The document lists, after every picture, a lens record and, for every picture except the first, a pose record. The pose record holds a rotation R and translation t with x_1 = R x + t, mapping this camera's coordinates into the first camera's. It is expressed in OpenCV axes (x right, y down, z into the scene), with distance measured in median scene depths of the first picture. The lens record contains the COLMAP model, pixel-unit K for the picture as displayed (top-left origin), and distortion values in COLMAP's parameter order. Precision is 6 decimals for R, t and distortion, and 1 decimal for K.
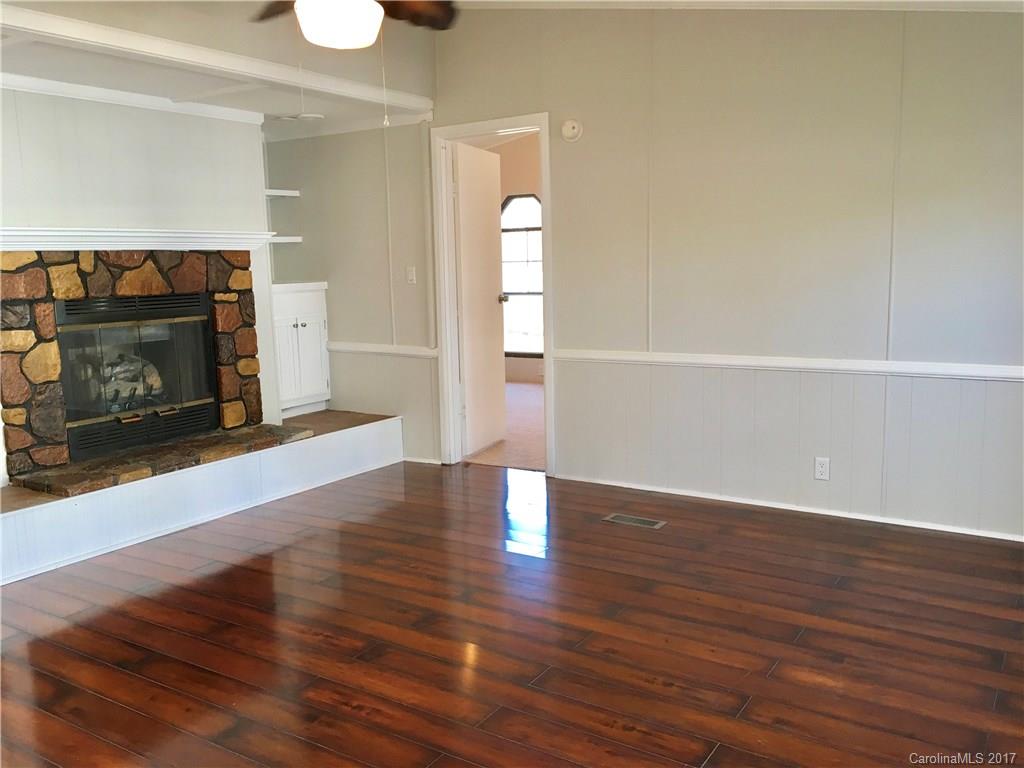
lens RADIAL K [[869.6, 0, 512.9], [0, 869.6, 387.6], [0, 0, 1]] dist [0.028542, -0.012757]
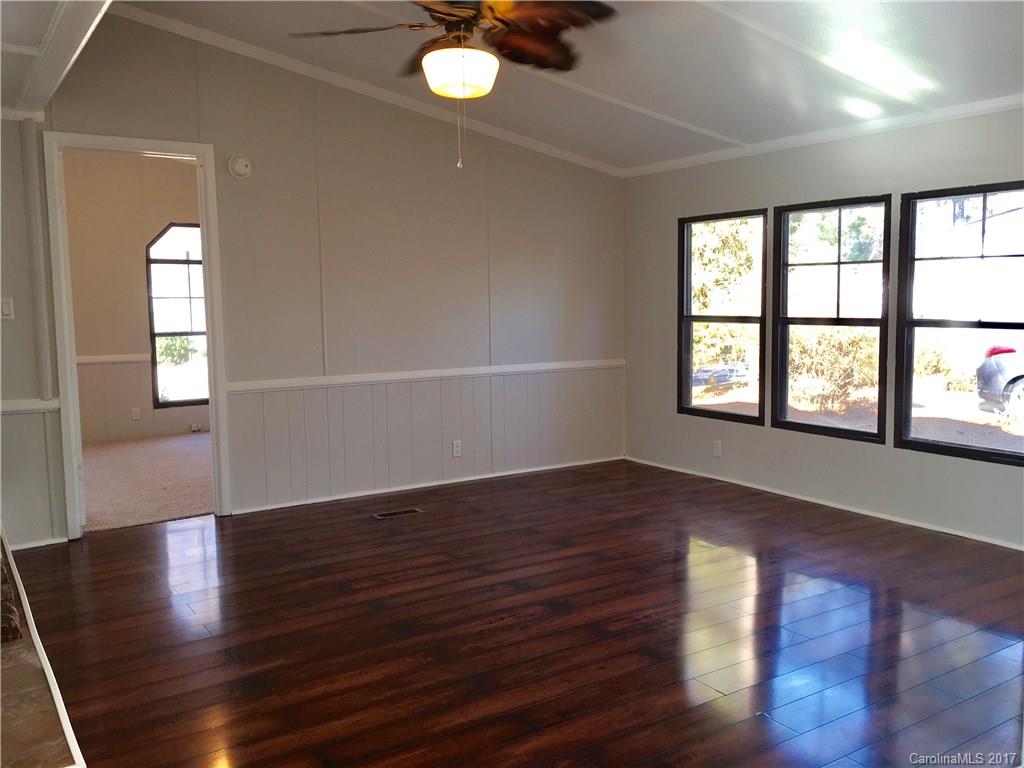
lens RADIAL K [[869.6, 0, 513.0], [0, 869.6, 381.9], [0, 0, 1]] dist [0.028542, -0.012757]
pose [[0.397963, -0.066337, 0.915000, -0.751710], [0.135707, 0.990666, 0.012799, -0.014919], [-0.907309, 0.119078, 0.403250, 0.320156]]
